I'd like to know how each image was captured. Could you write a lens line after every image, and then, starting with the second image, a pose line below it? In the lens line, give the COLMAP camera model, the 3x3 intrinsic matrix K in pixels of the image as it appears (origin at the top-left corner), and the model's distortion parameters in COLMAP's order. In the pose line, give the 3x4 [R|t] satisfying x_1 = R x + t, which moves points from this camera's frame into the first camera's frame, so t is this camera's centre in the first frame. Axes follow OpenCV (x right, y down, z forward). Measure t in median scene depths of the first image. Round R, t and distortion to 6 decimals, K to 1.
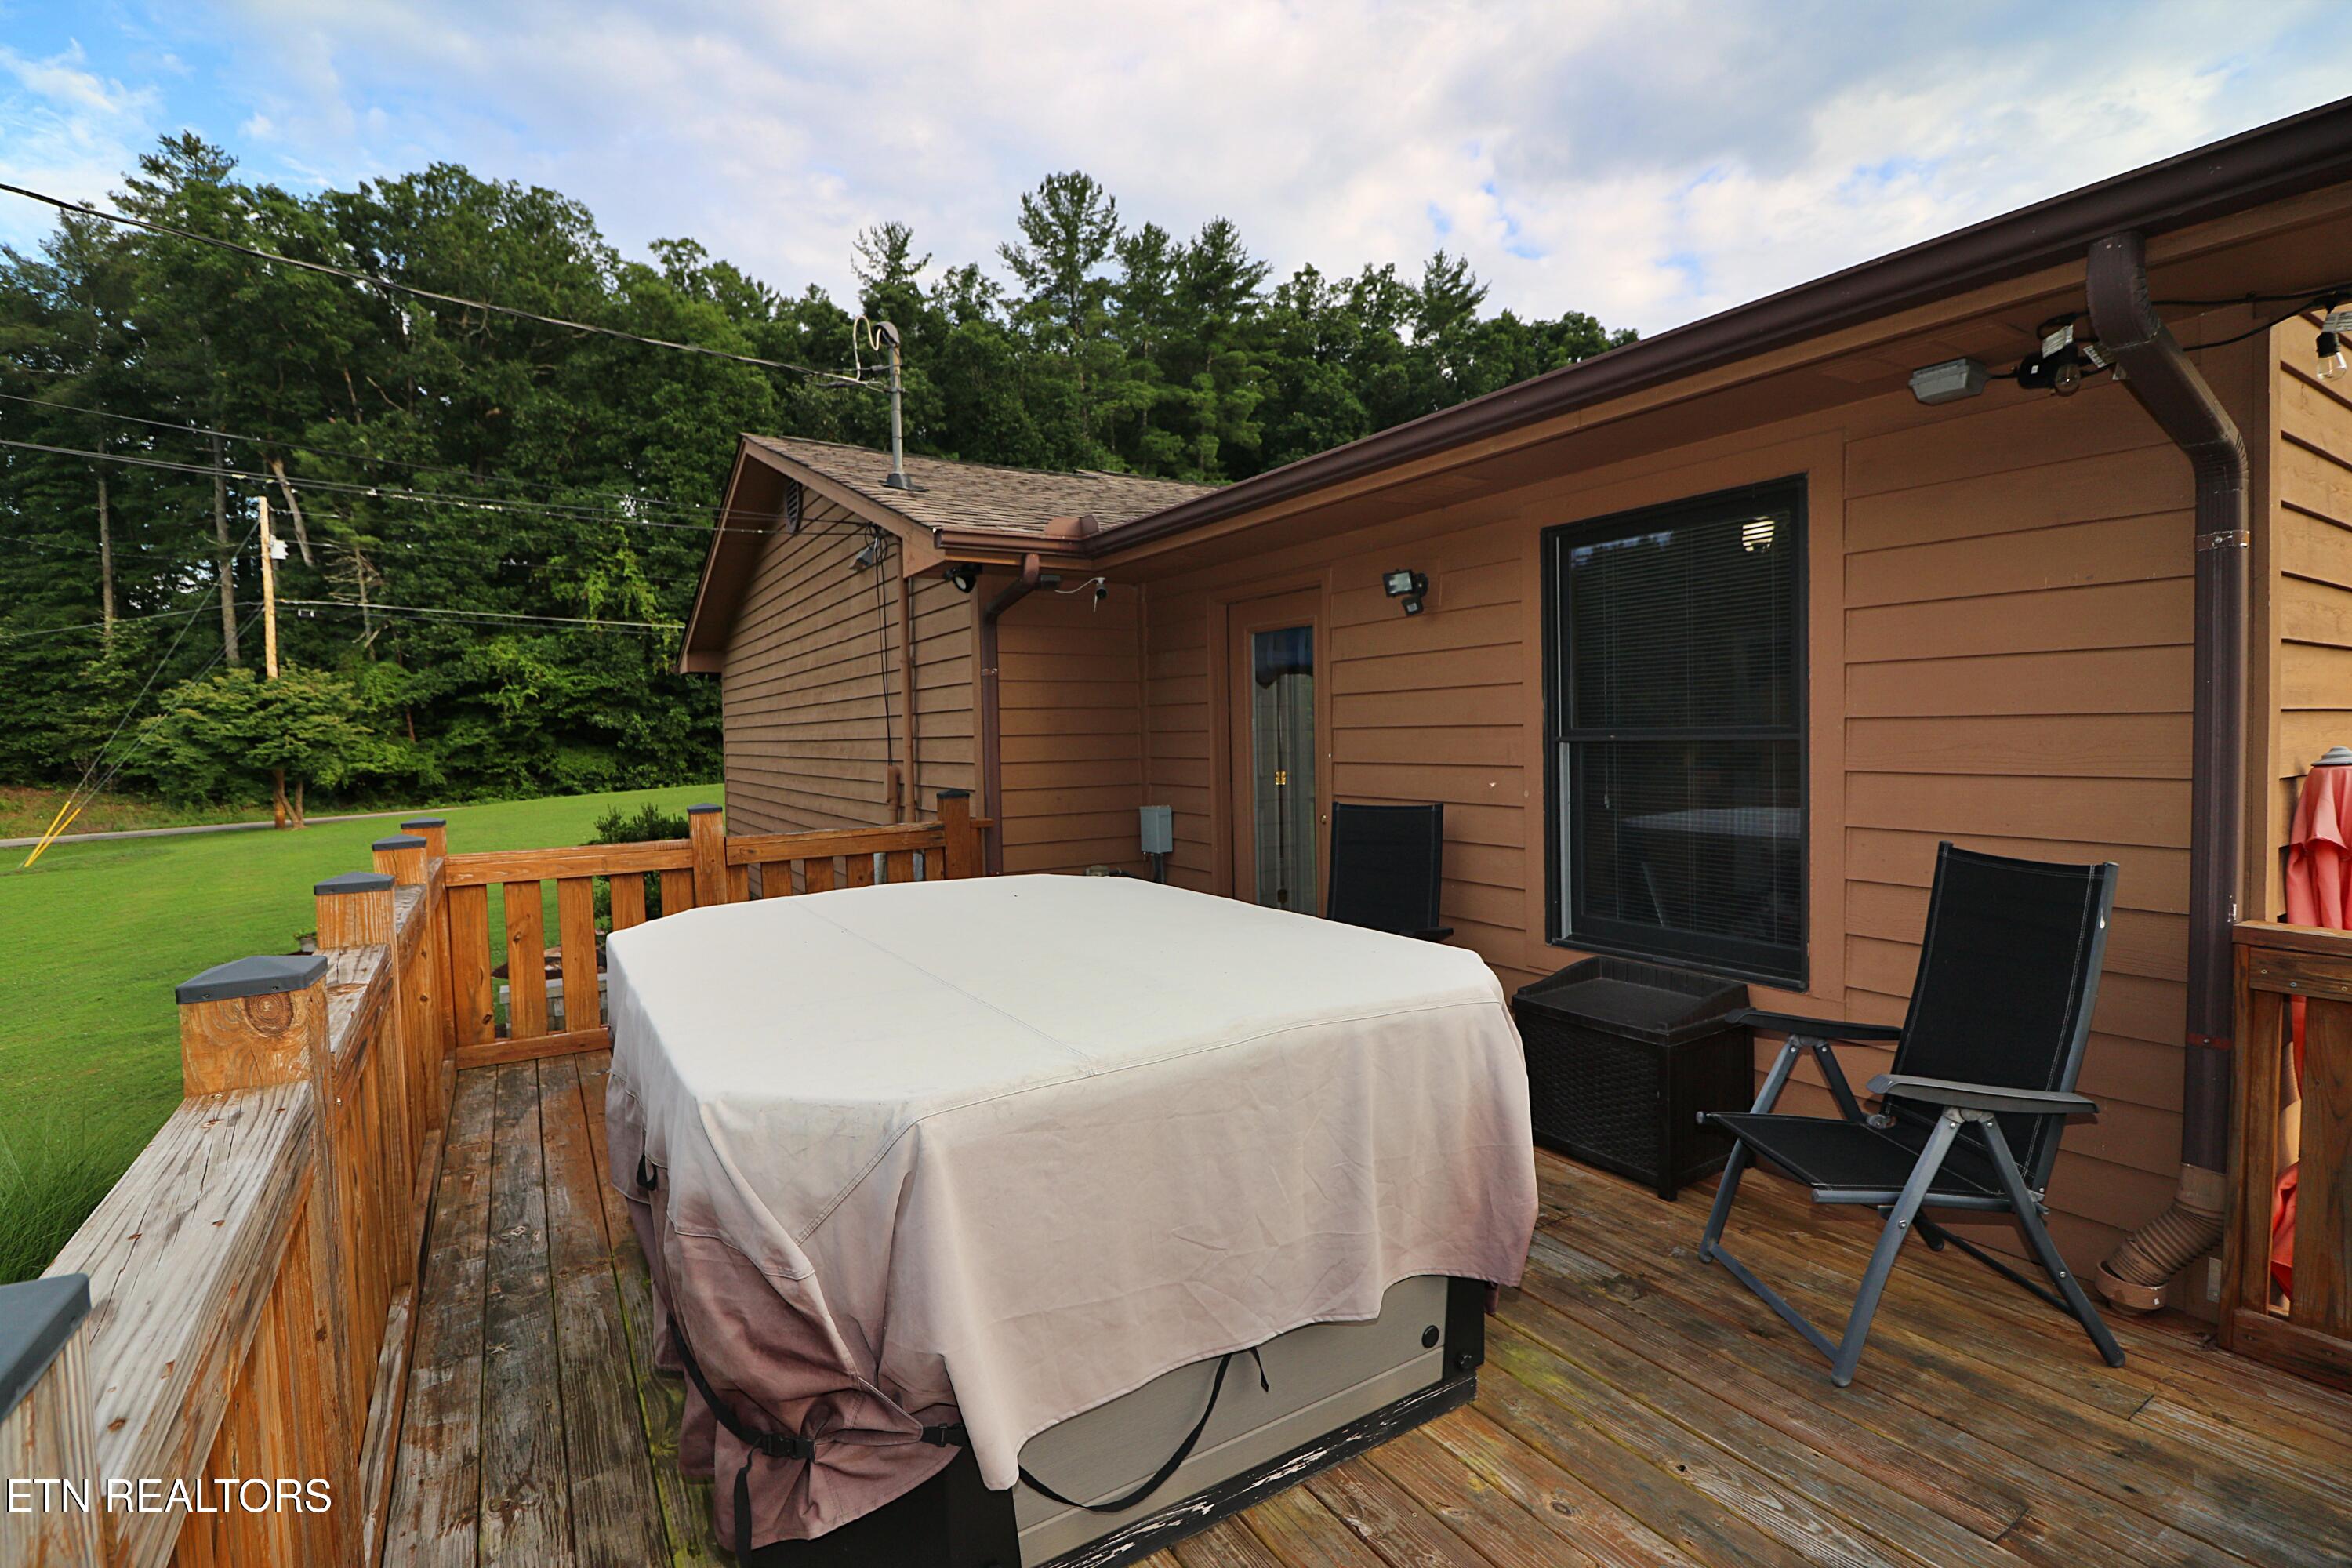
lens RADIAL K [[1073.8, 0, 1179.8], [0, 1073.8, 776.8], [0, 0, 1]] dist [-0.008253, -0.009361]
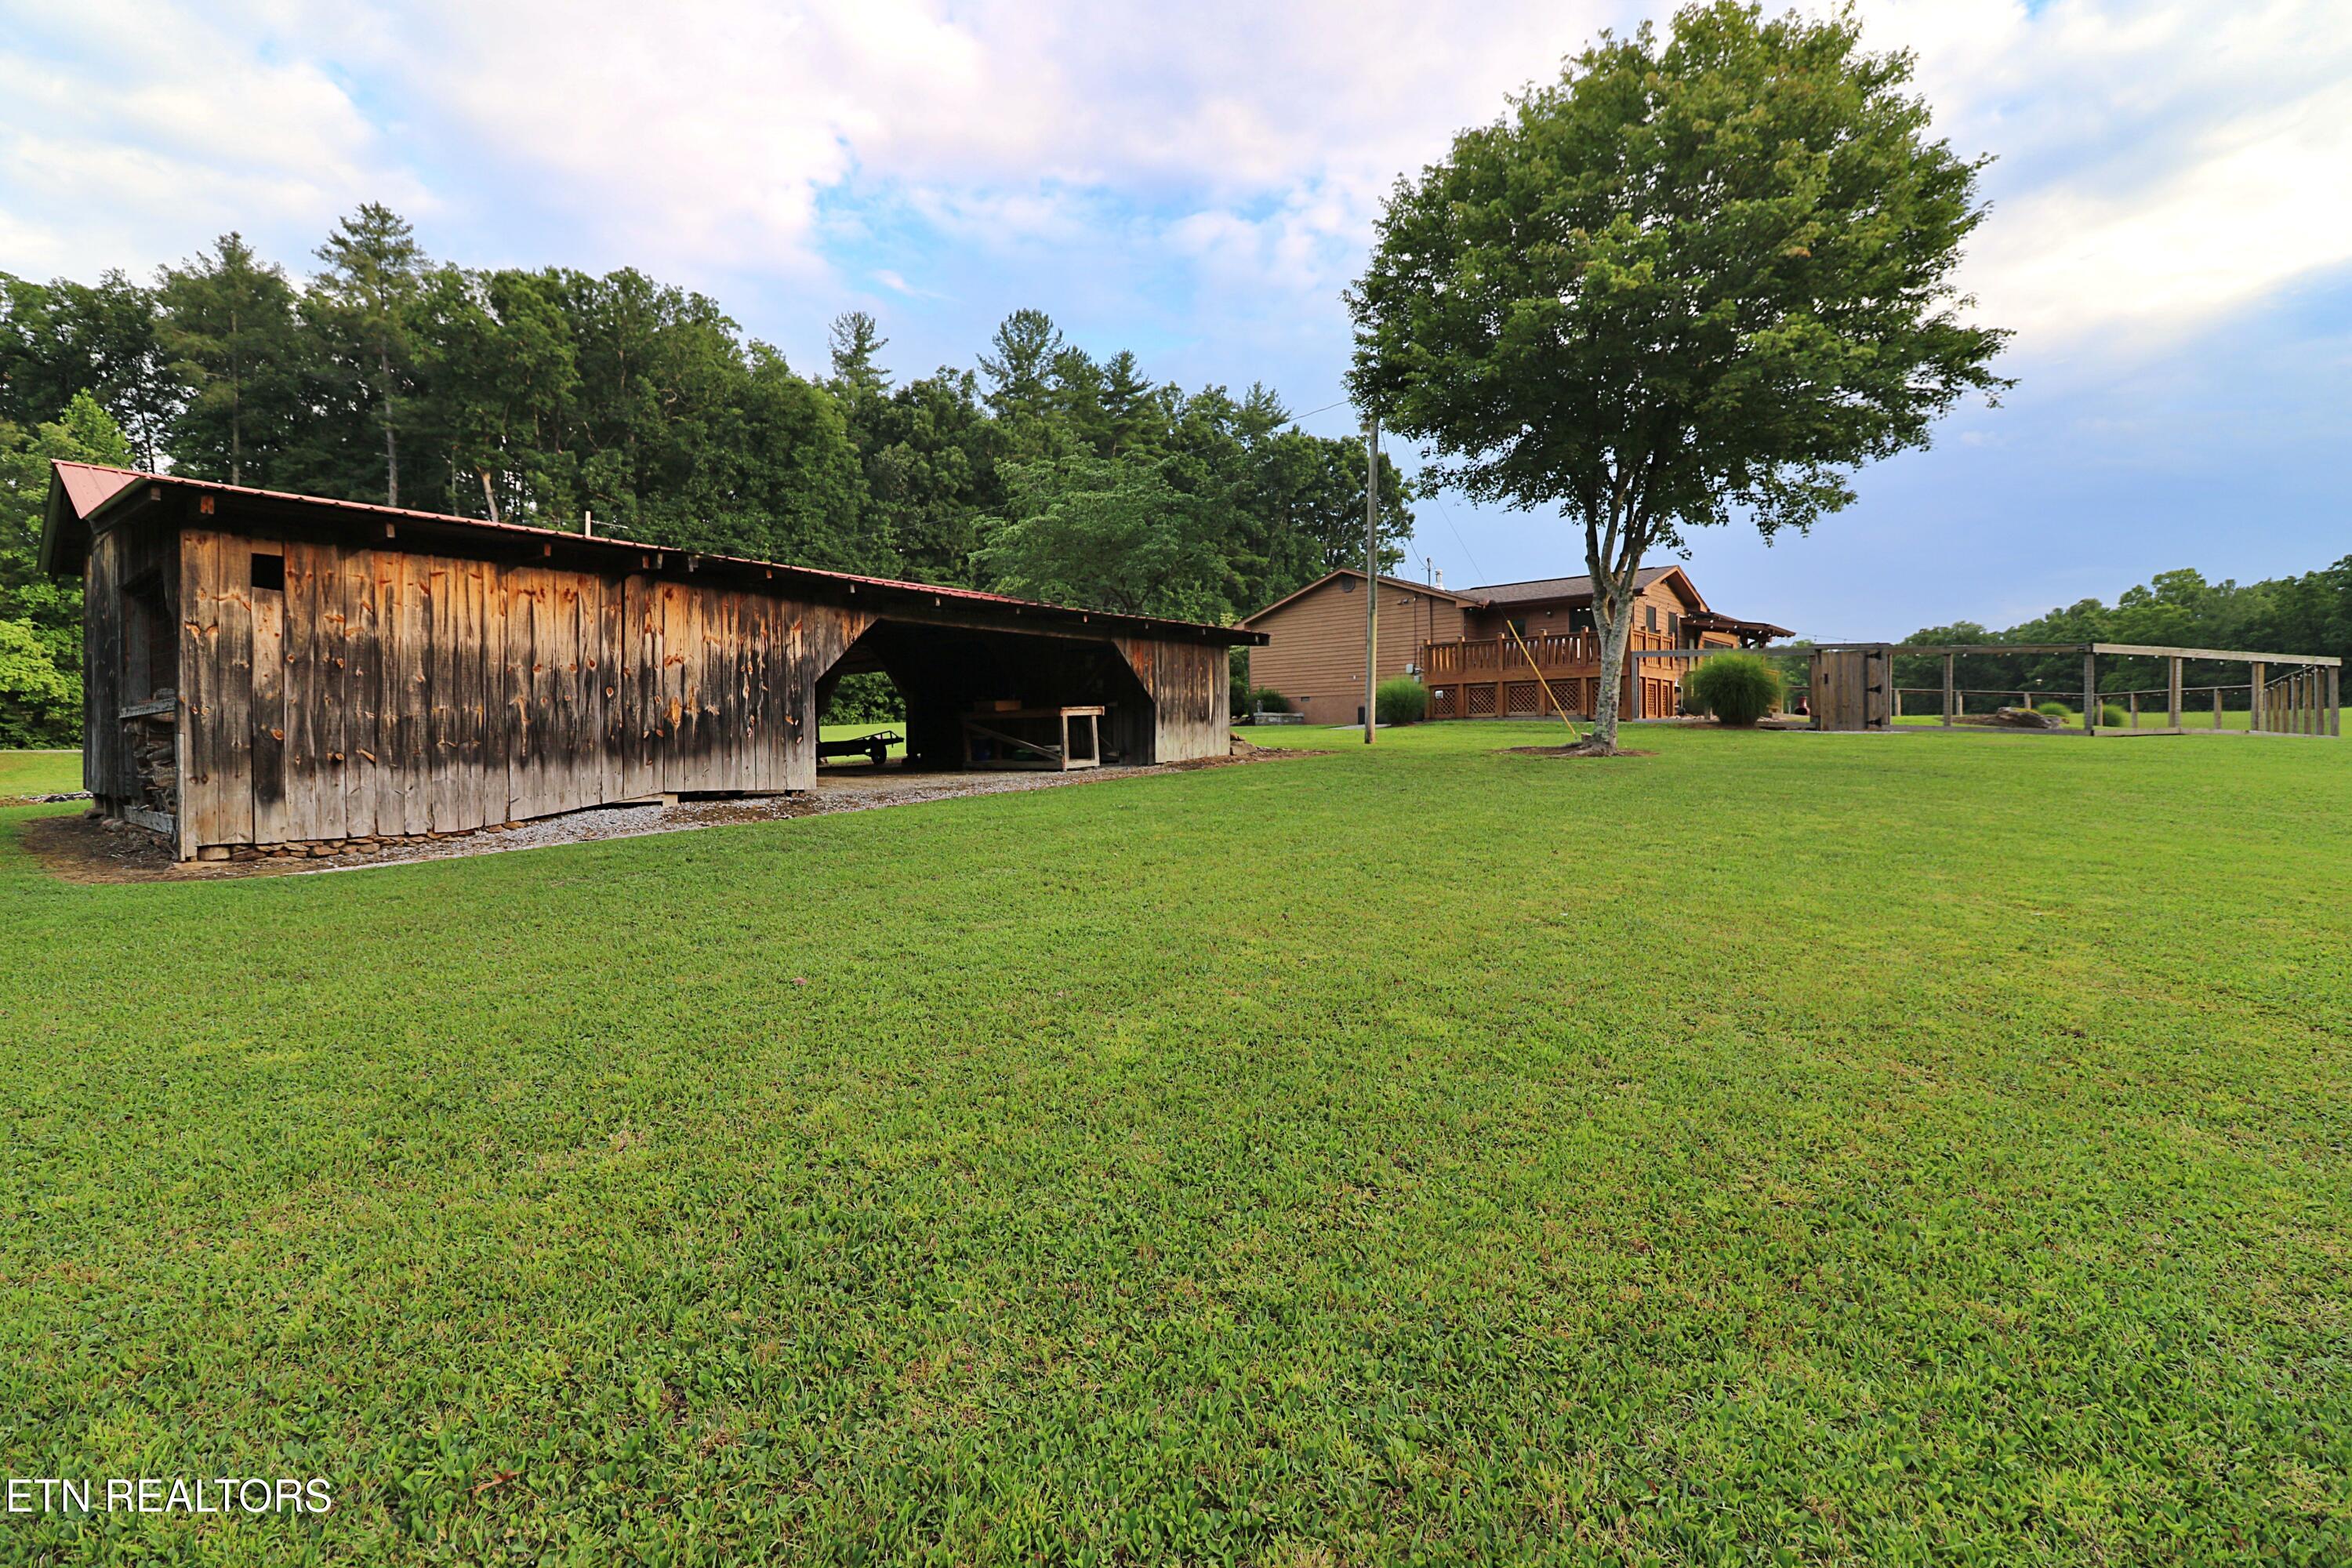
lens RADIAL K [[1073.8, 0, 1174.8], [0, 1073.8, 770.1], [0, 0, 1]] dist [-0.008253, -0.009361]
pose [[0.958725, 0.014408, 0.283969, -0.297654], [-0.006064, 0.999524, -0.030239, 0.075863], [-0.284270, 0.027269, 0.958356, -0.363652]]
